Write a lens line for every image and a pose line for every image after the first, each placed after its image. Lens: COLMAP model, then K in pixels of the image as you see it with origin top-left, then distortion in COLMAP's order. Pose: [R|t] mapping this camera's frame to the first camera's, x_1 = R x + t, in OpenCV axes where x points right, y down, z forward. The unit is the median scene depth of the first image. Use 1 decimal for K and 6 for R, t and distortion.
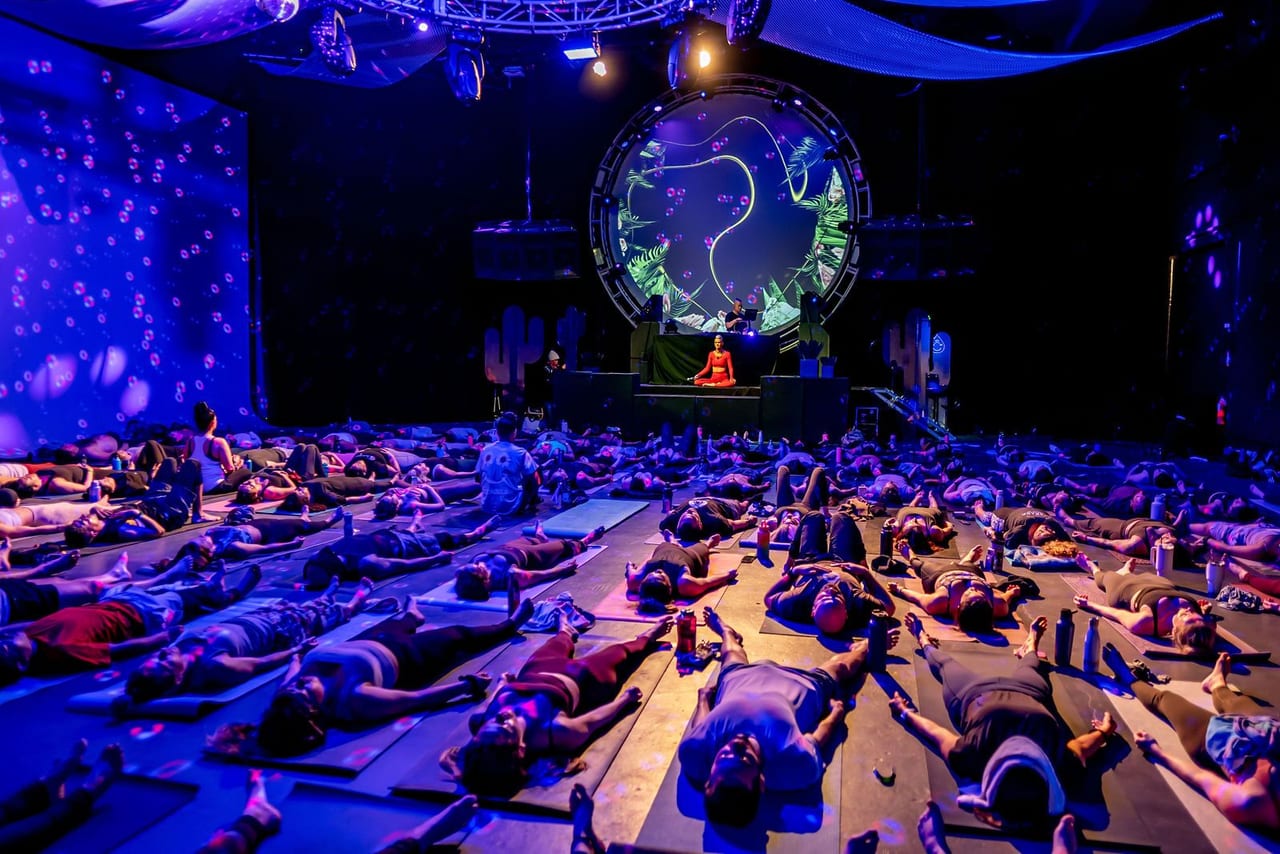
lens RADIAL K [[1022.8, 0, 680.1], [0, 1022.8, 426.9], [0, 0, 1]] dist [-0.098385, 0.078202]
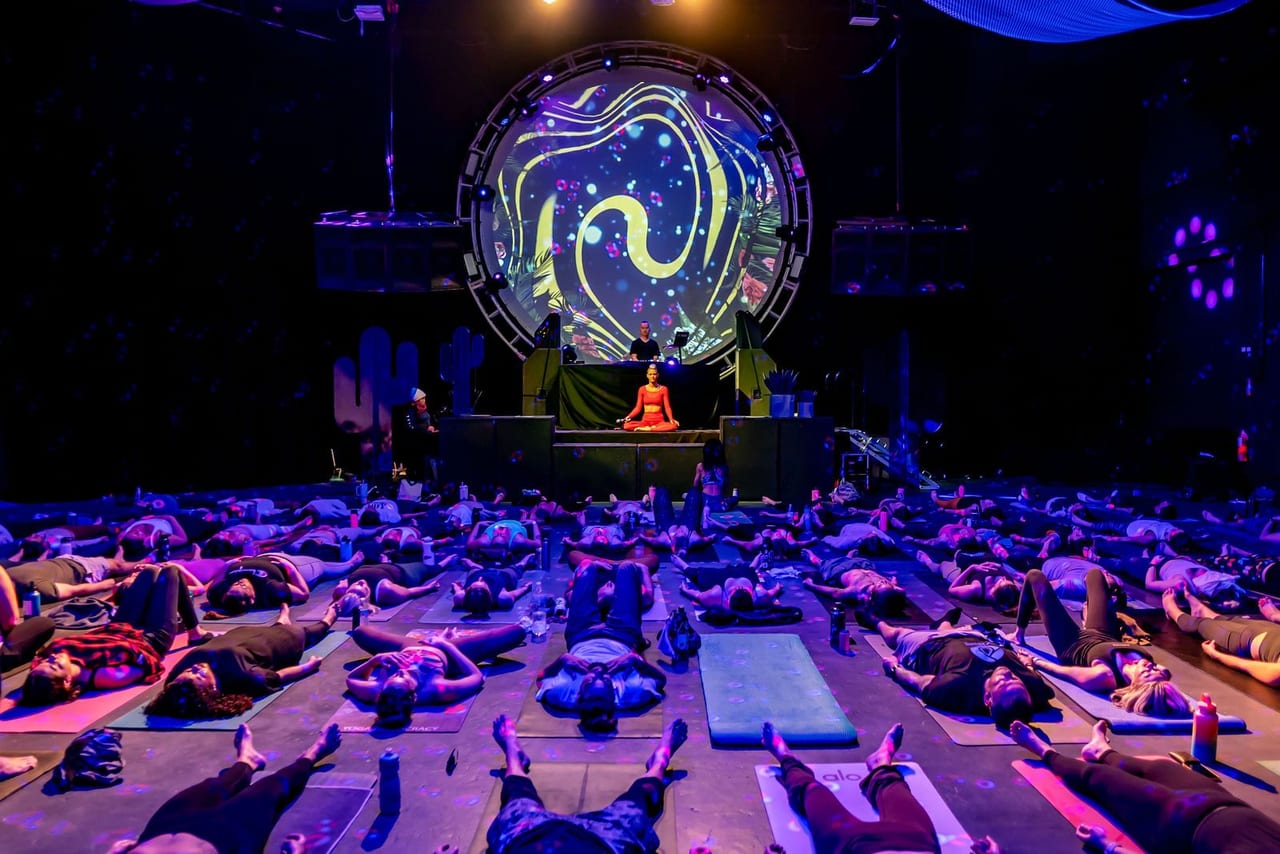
lens RADIAL K [[1022.8, 0, 680.1], [0, 1022.8, 426.9], [0, 0, 1]] dist [-0.098385, 0.078202]
pose [[0.964062, -0.021814, 0.264782, -0.149061], [0.029809, 0.999212, -0.026214, -0.021469], [-0.264001, 0.033165, 0.963952, 0.245977]]
